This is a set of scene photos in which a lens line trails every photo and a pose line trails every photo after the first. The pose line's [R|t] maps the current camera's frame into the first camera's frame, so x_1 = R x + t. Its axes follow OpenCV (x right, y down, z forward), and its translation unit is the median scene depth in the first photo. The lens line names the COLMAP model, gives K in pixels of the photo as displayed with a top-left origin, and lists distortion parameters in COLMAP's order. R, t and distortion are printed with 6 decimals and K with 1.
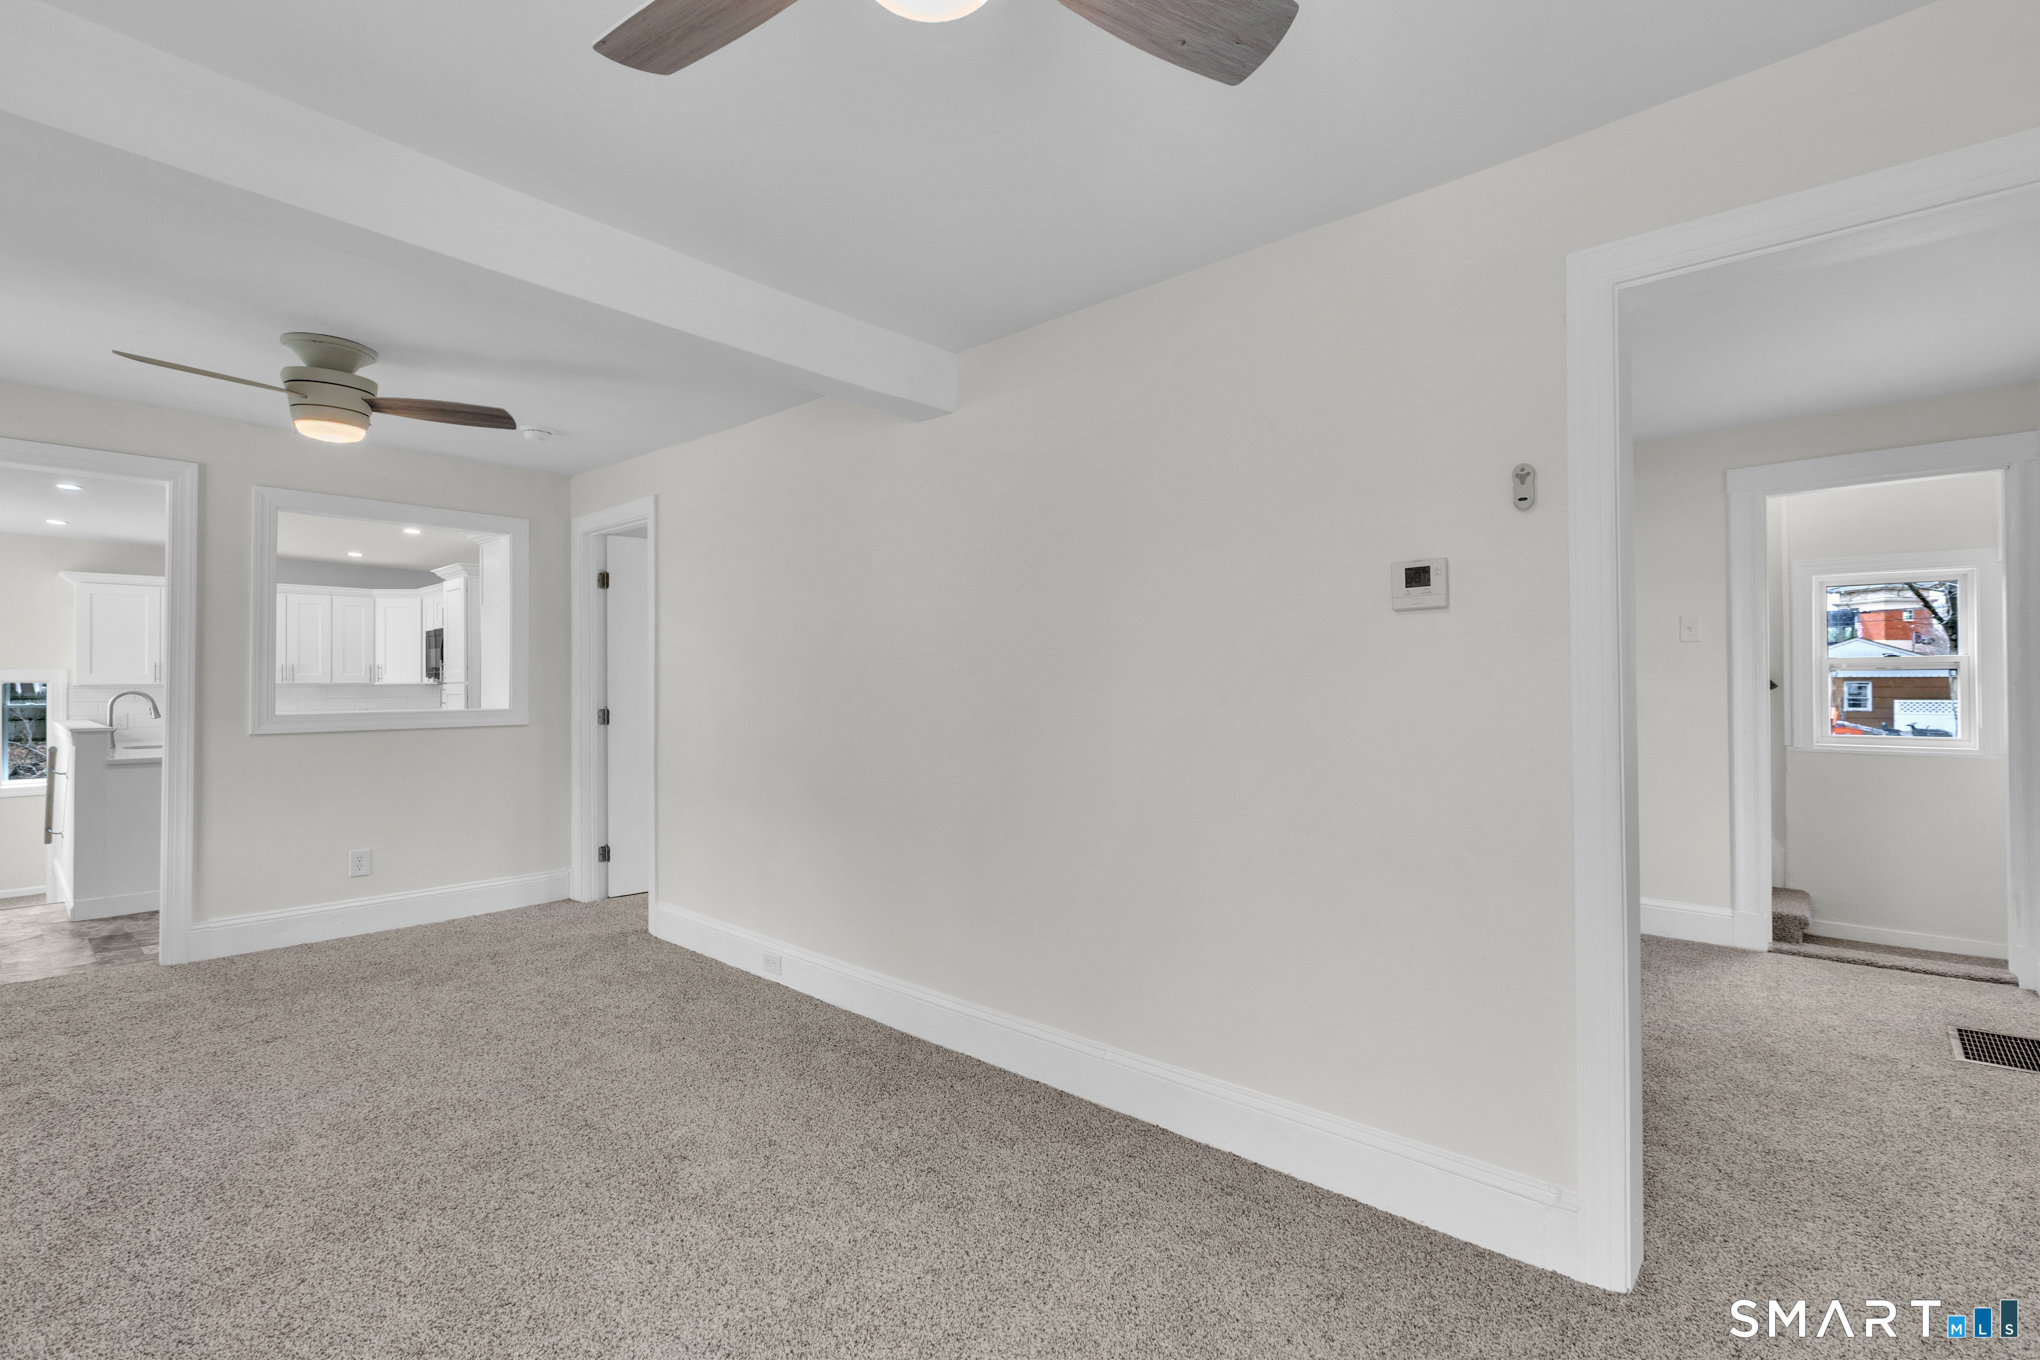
lens RADIAL K [[914.5, 0, 1022.6], [0, 914.5, 681.5], [0, 0, 1]] dist [-0.000843, -0.001386]
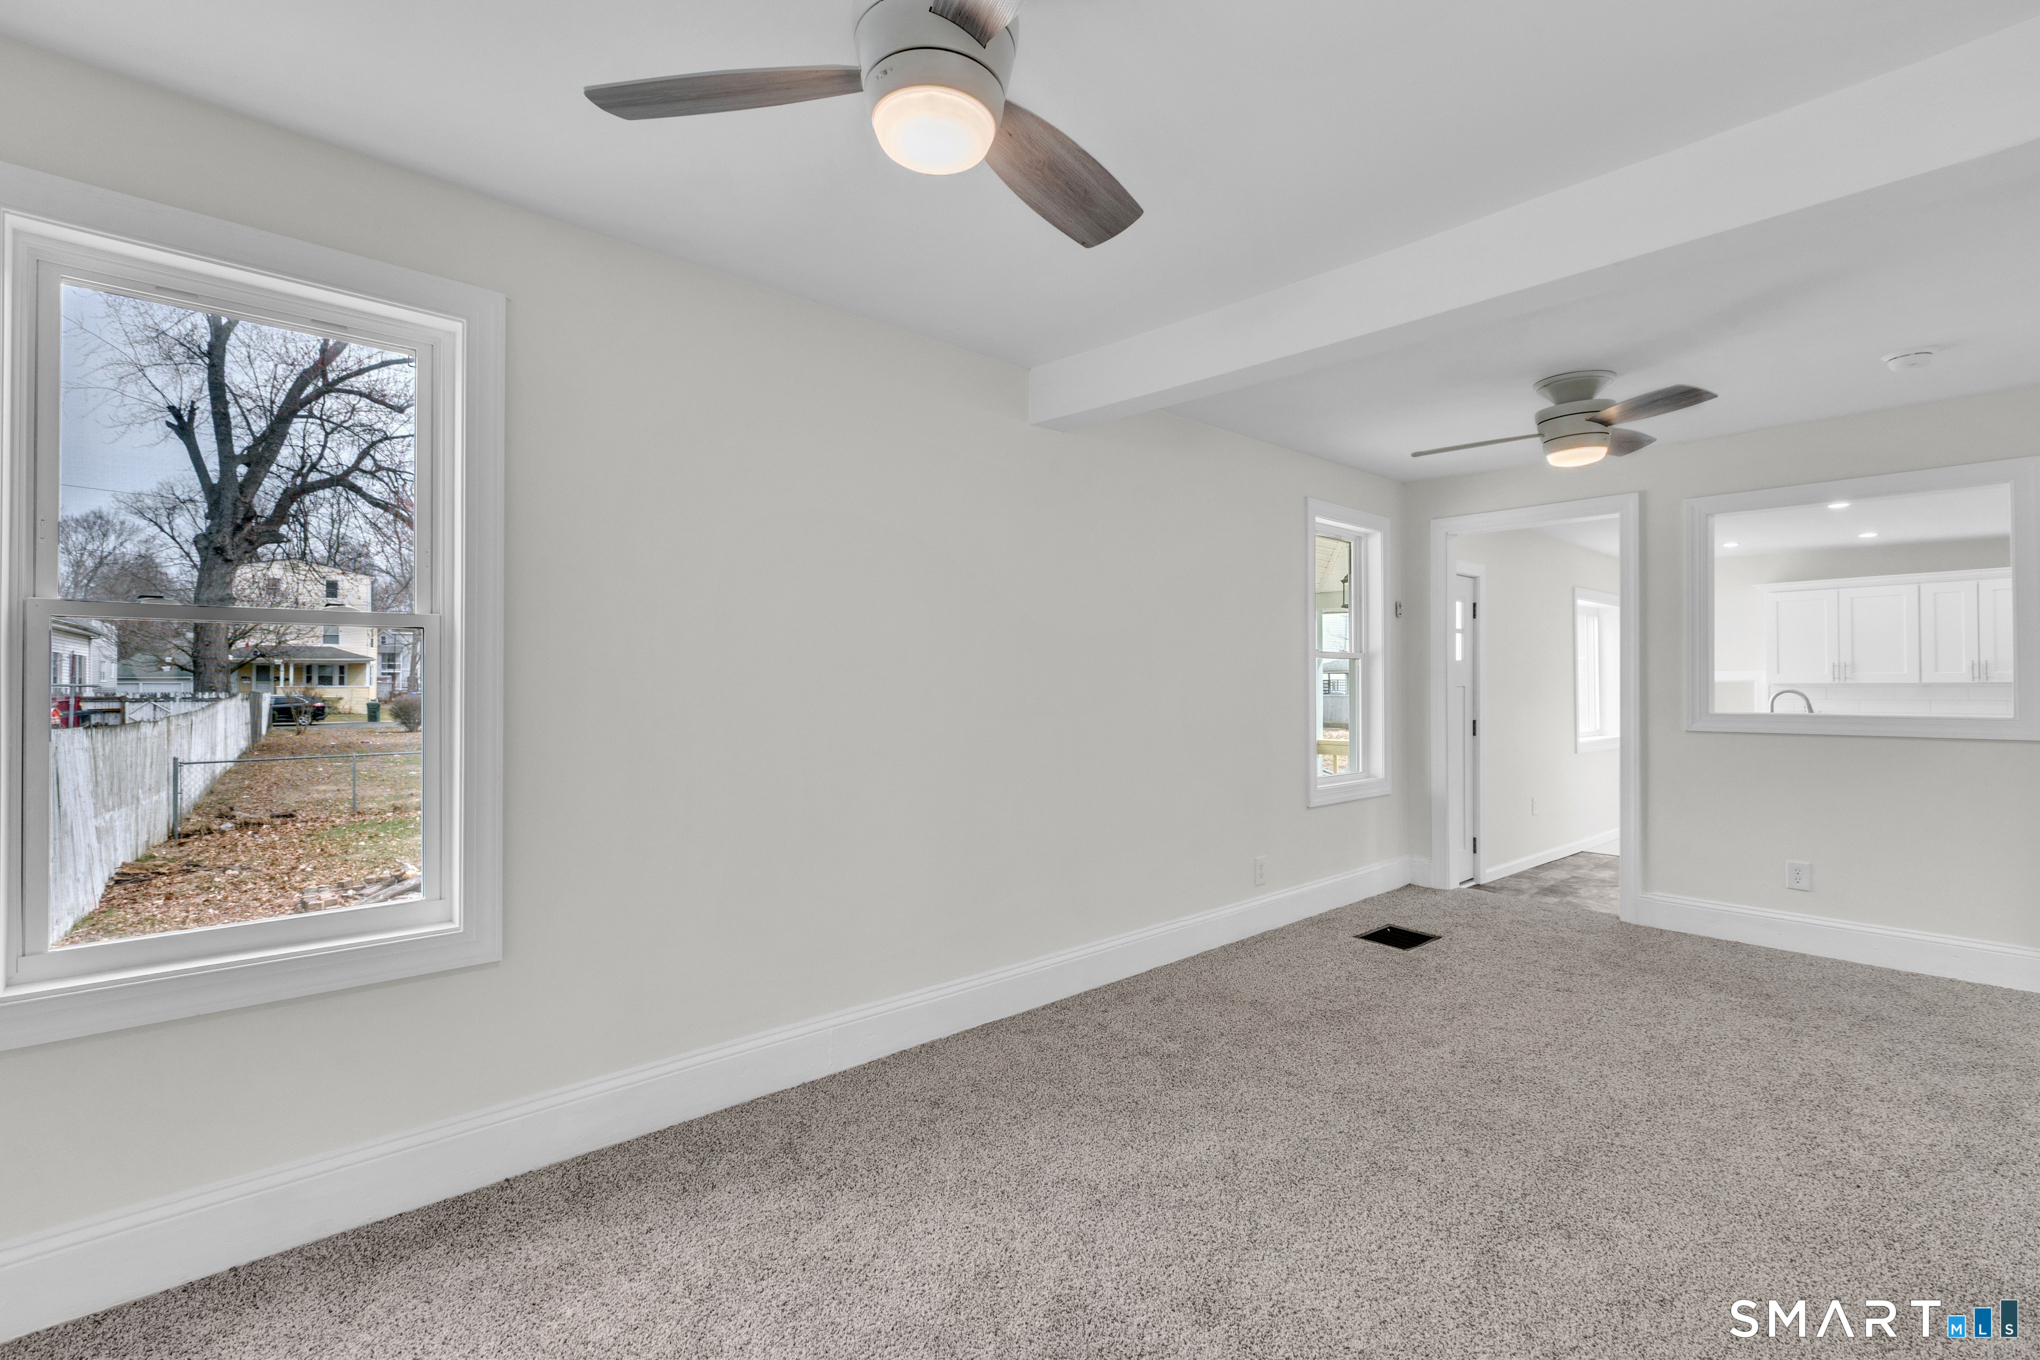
lens RADIAL K [[914.5, 0, 1017.3], [0, 914.5, 676.0], [0, 0, 1]] dist [-0.000843, -0.001386]
pose [[-0.109402, -0.004210, -0.993989, 0.412399], [0.001283, 0.999990, -0.004377, -0.003333], [0.993997, -0.001754, -0.109396, 0.437464]]
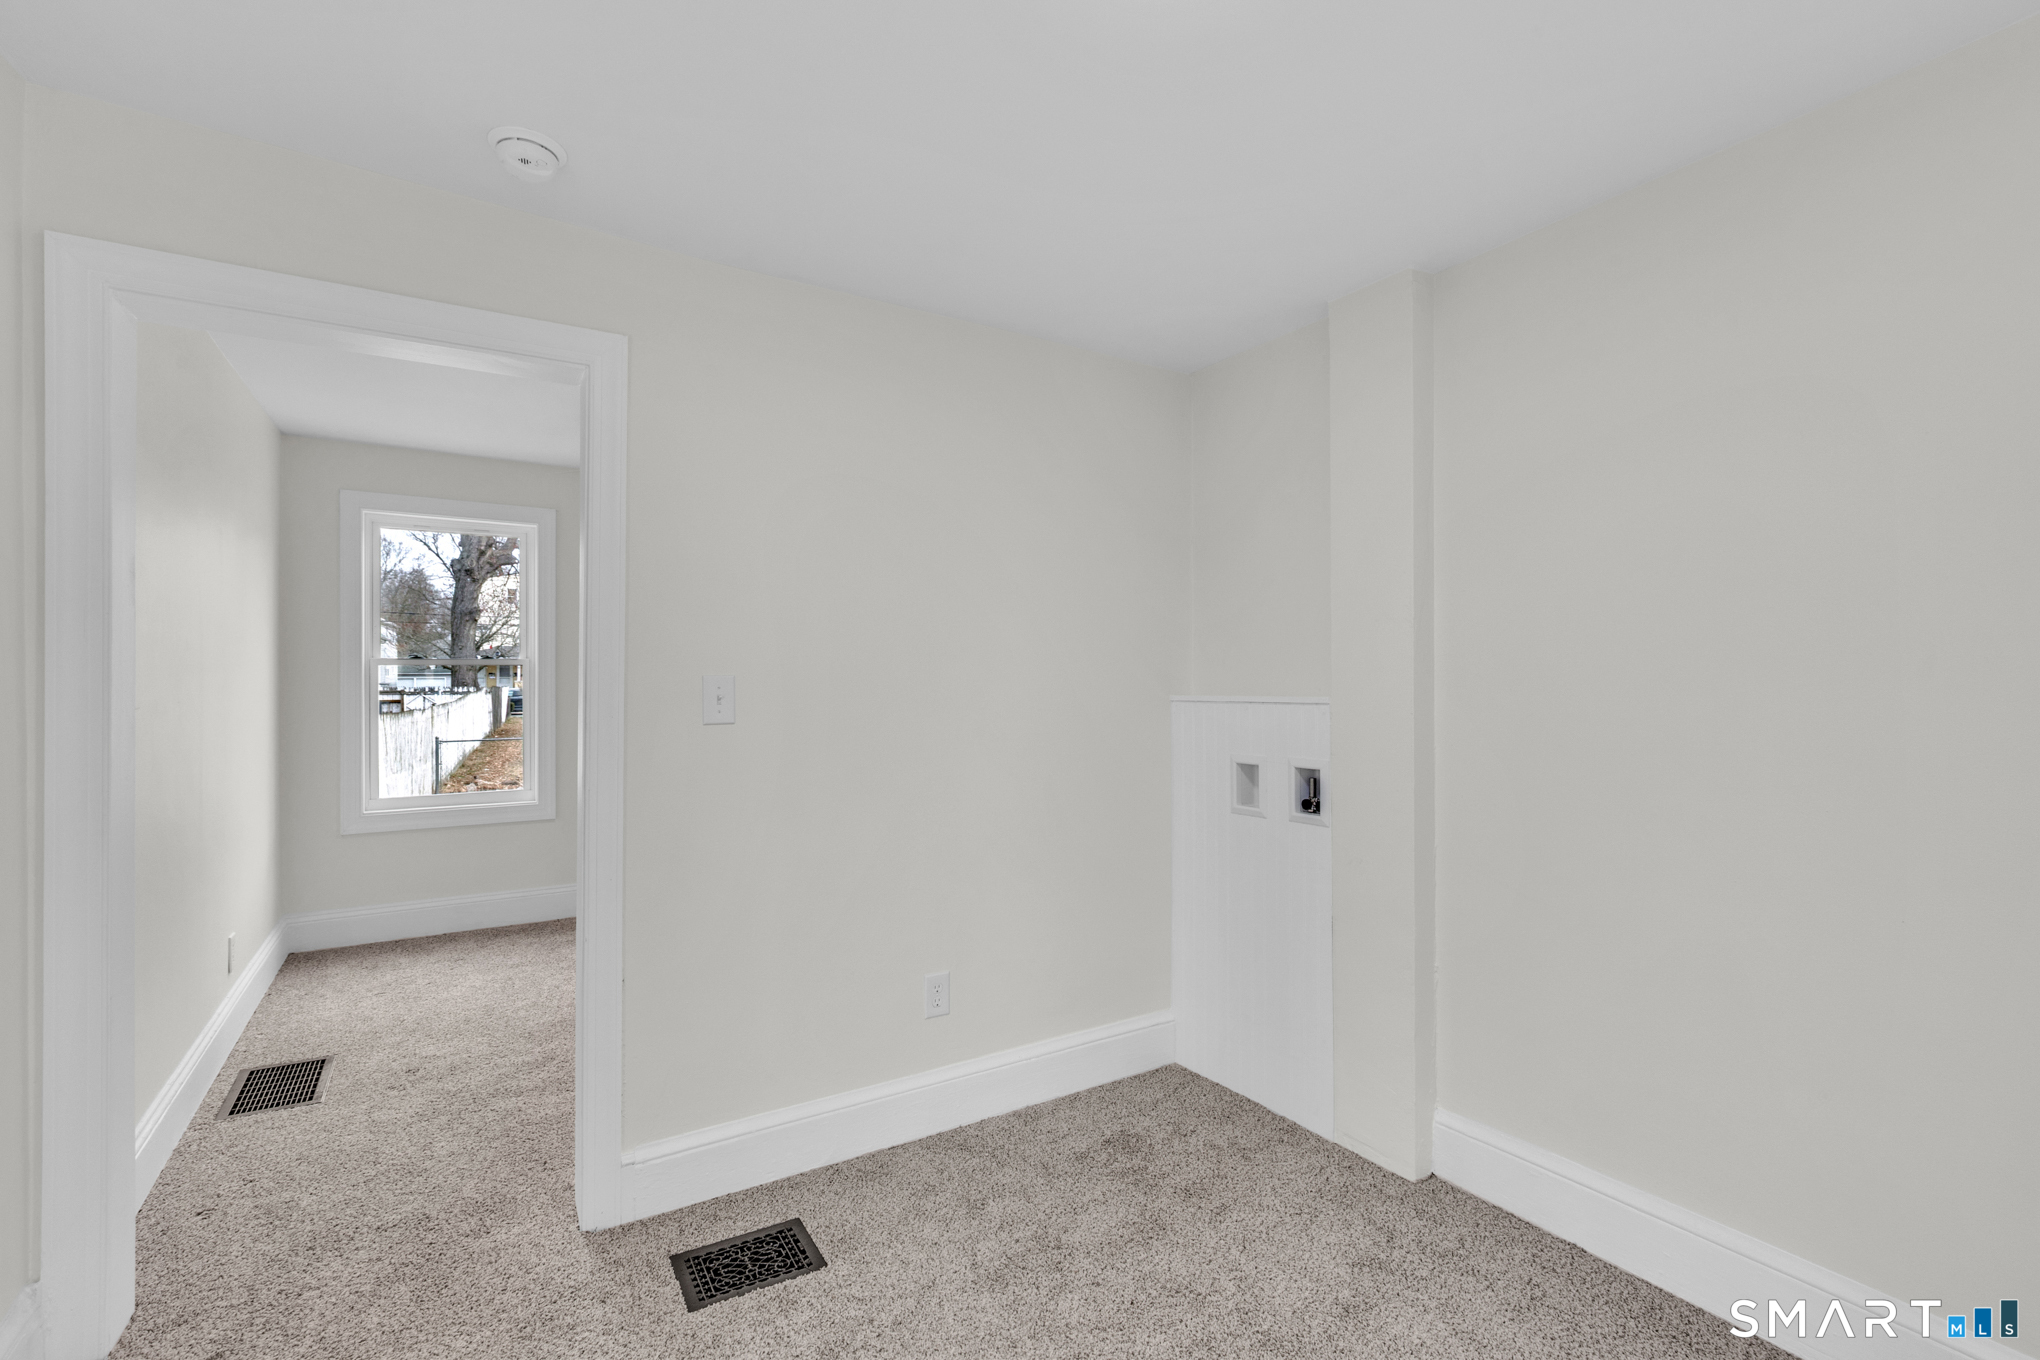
lens RADIAL K [[914.5, 0, 1010.4], [0, 914.5, 674.0], [0, 0, 1]] dist [-0.000843, -0.001386]
pose [[-0.293220, 0.001728, -0.956043, 0.860998], [0.003969, 0.999992, 0.000590, -0.021668], [0.956037, -0.003622, -0.293225, 0.982824]]
